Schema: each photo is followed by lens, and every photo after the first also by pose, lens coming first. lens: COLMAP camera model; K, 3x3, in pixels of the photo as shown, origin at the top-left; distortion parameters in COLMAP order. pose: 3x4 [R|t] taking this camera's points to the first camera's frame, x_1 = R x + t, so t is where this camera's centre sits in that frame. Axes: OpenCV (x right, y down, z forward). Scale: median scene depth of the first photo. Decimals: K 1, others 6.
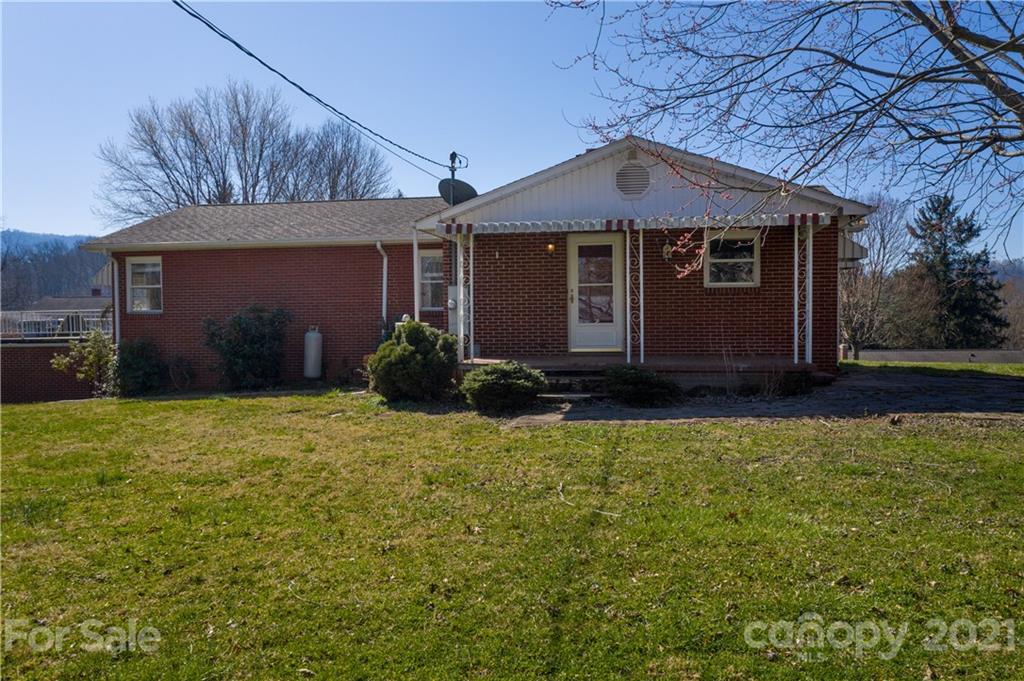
lens RADIAL K [[821.0, 0, 511.7], [0, 821.0, 341.1], [0, 0, 1]] dist [-0.003130, -0.000001]
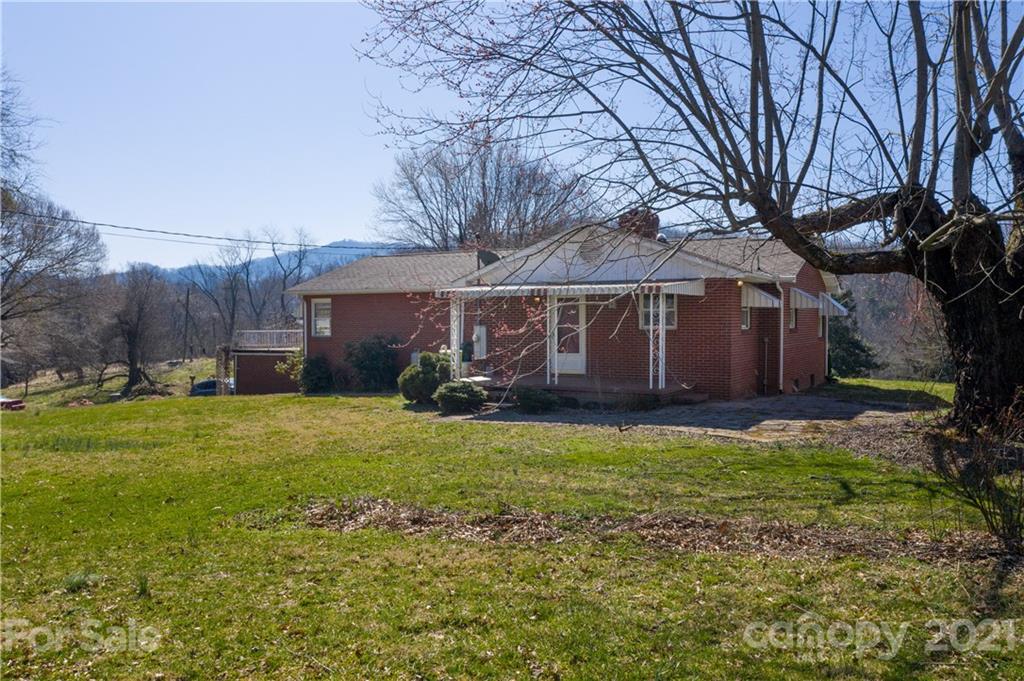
lens RADIAL K [[821.0, 0, 512.2], [0, 821.0, 339.6], [0, 0, 1]] dist [-0.003130, -0.000001]
pose [[0.940489, 0.014565, -0.339512, 0.383855], [-0.015571, 0.999879, -0.000236, -0.034405], [0.339467, 0.005509, 0.940602, -0.276491]]
